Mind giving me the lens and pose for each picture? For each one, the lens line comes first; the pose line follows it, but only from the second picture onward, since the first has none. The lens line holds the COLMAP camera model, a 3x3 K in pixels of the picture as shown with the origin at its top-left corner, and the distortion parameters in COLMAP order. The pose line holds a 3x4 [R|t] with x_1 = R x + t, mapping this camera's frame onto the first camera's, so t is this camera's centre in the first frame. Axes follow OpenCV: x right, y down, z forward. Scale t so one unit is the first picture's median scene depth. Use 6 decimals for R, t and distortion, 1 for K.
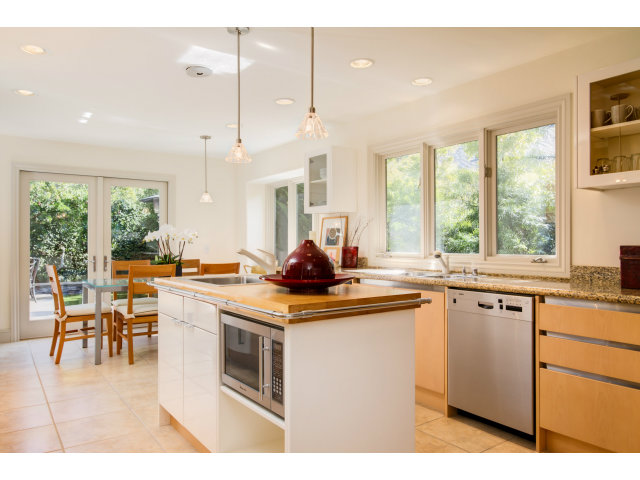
lens RADIAL K [[476.3, 0, 320.0], [0, 476.3, 240.0], [0, 0, 1]] dist [0.037060, 0.001087]
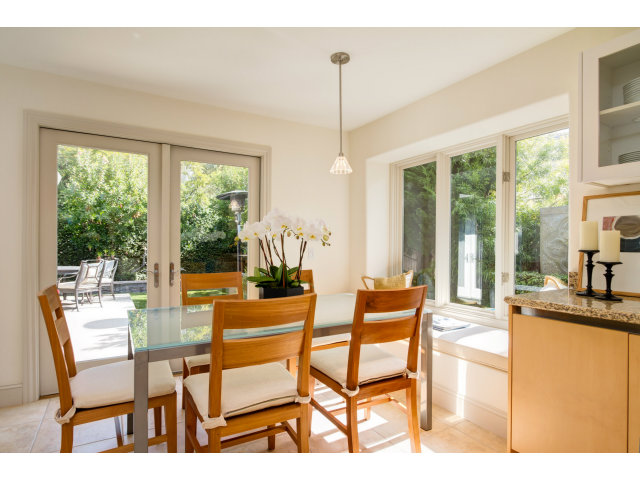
lens RADIAL K [[371.2, 0, 322.2], [0, 371.2, 243.8], [0, 0, 1]] dist [-0.004282, -0.000902]
pose [[0.997832, 0.006544, -0.065488, -0.198018], [-0.006338, 0.999974, 0.003355, 0.003146], [0.065508, -0.002933, 0.997848, 0.479667]]
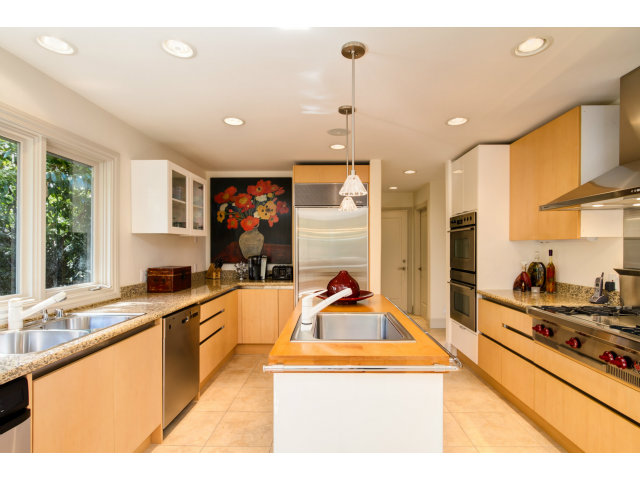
lens RADIAL K [[371.2, 0, 322.2], [0, 371.2, 243.8], [0, 0, 1]] dist [-0.004282, -0.000902]
pose [[-0.824907, 0.001891, 0.565266, -1.072903], [0.002261, 0.999997, -0.000045, -0.134752], [-0.565264, 0.001241, -0.824909, 3.321001]]
